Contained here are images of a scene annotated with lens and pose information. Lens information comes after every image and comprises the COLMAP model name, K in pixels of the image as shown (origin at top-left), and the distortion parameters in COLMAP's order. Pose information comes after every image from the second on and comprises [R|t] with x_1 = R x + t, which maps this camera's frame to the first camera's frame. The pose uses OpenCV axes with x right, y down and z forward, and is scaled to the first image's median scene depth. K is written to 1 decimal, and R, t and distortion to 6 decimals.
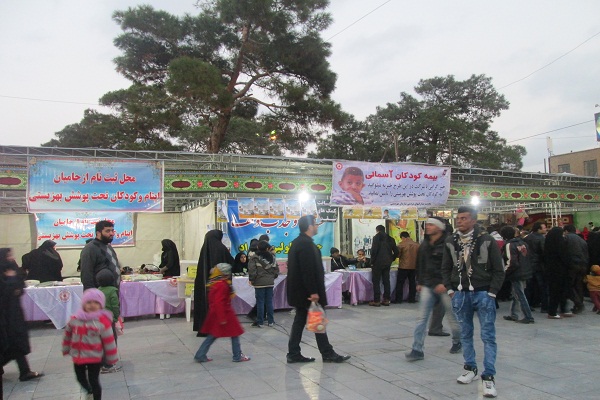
lens RADIAL K [[471.6, 0, 300.3], [0, 471.6, 196.7], [0, 0, 1]] dist [-0.055603, -0.007724]
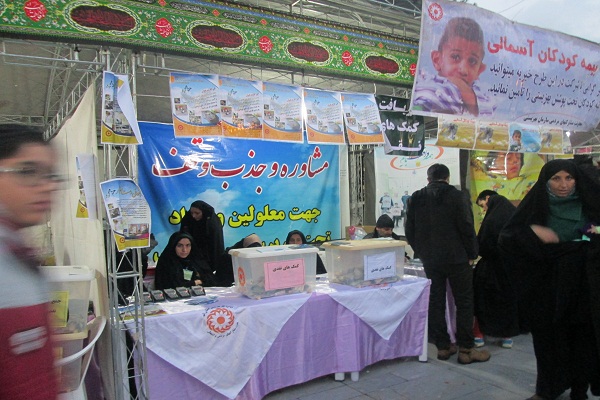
lens RADIAL K [[471.6, 0, 300.9], [0, 471.6, 198.2], [0, 0, 1]] dist [-0.055603, -0.007724]
pose [[0.987964, -0.006047, 0.154566, -0.087387], [-0.007284, 0.996308, 0.085542, 0.056776], [-0.154512, -0.085638, 0.984272, 0.617905]]
